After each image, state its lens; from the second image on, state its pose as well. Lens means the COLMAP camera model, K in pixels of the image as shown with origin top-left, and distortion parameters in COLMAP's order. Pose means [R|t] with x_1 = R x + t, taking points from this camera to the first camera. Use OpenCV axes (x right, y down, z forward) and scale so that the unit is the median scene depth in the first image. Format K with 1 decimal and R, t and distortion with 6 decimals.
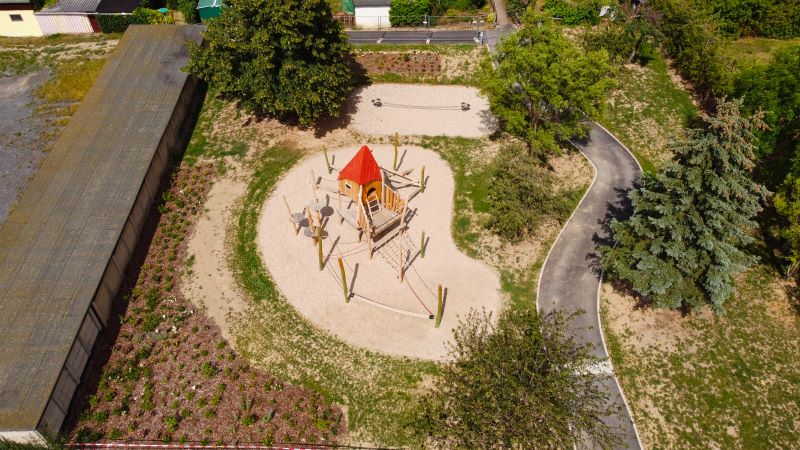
lens RADIAL K [[568.8, 0, 400.0], [0, 568.8, 225.0], [0, 0, 1]] dist [0.000106, -0.001654]
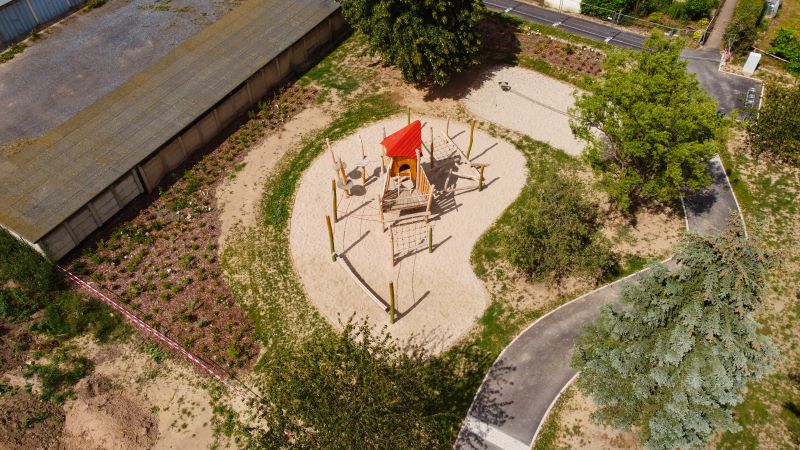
lens RADIAL K [[568.8, 0, 400.0], [0, 568.8, 225.0], [0, 0, 1]] dist [0.000106, -0.001654]
pose [[0.854360, 0.396295, -0.336183, 0.283047], [-0.372011, 0.918087, 0.136836, -0.091531], [0.362873, 0.008157, 0.931803, 0.093462]]
